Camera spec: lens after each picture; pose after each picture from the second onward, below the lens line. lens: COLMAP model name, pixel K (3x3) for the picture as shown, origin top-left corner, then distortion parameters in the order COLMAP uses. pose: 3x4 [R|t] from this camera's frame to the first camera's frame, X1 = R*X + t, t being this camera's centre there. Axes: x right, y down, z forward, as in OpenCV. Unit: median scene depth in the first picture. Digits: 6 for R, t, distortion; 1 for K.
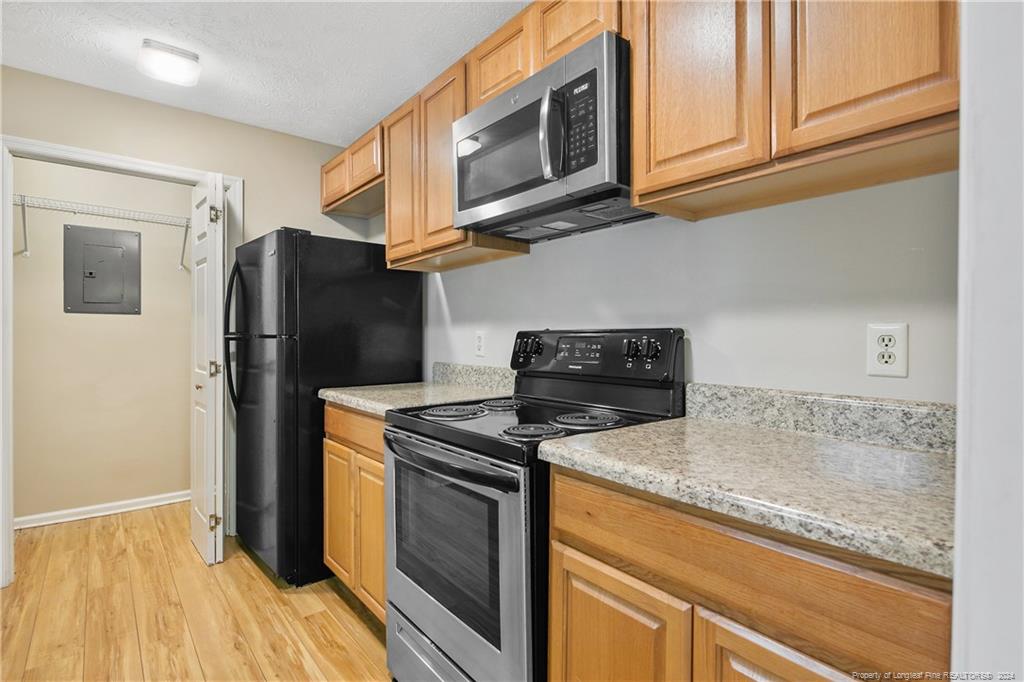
lens RADIAL K [[503.5, 0, 513.8], [0, 503.5, 328.9], [0, 0, 1]] dist [0.015206, -0.007255]
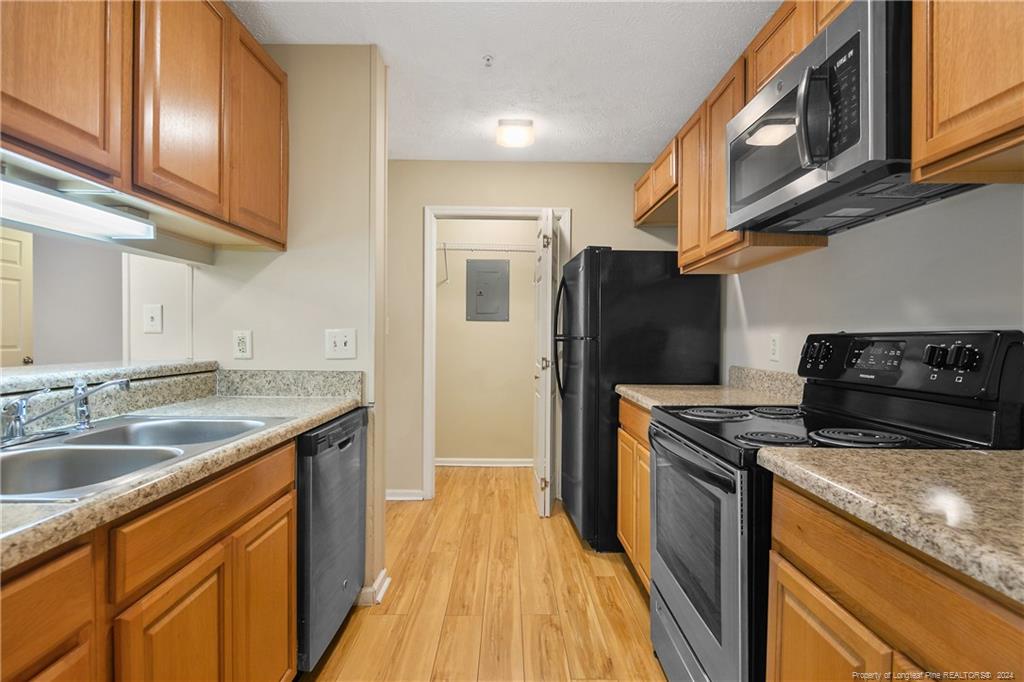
lens RADIAL K [[503.5, 0, 513.8], [0, 503.5, 328.9], [0, 0, 1]] dist [0.015206, -0.007255]
pose [[0.776986, -0.005428, -0.629494, 0.172512], [0.001885, 0.999978, -0.006296, 0.000021], [0.629514, 0.003705, 0.776980, -0.035889]]
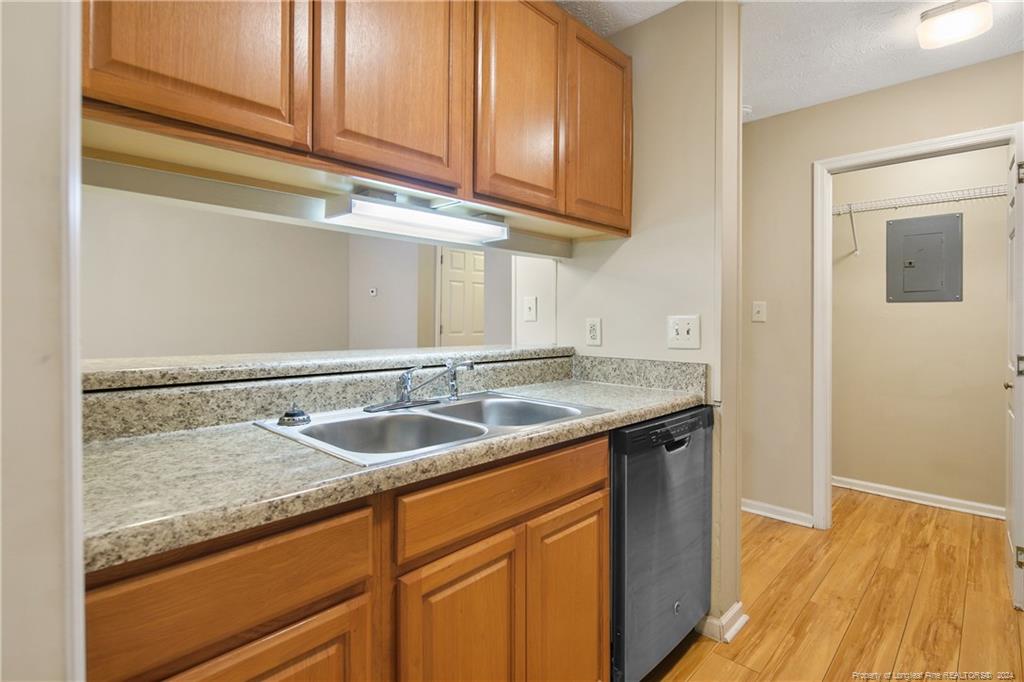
lens RADIAL K [[499.1, 0, 517.4], [0, 499.1, 315.4], [0, 0, 1]] dist [0.011120, -0.008707]
pose [[0.113770, -0.014942, -0.993395, 0.123207], [0.010627, 0.999848, -0.013822, 0.002538], [0.993450, -0.008984, 0.113911, 0.143566]]
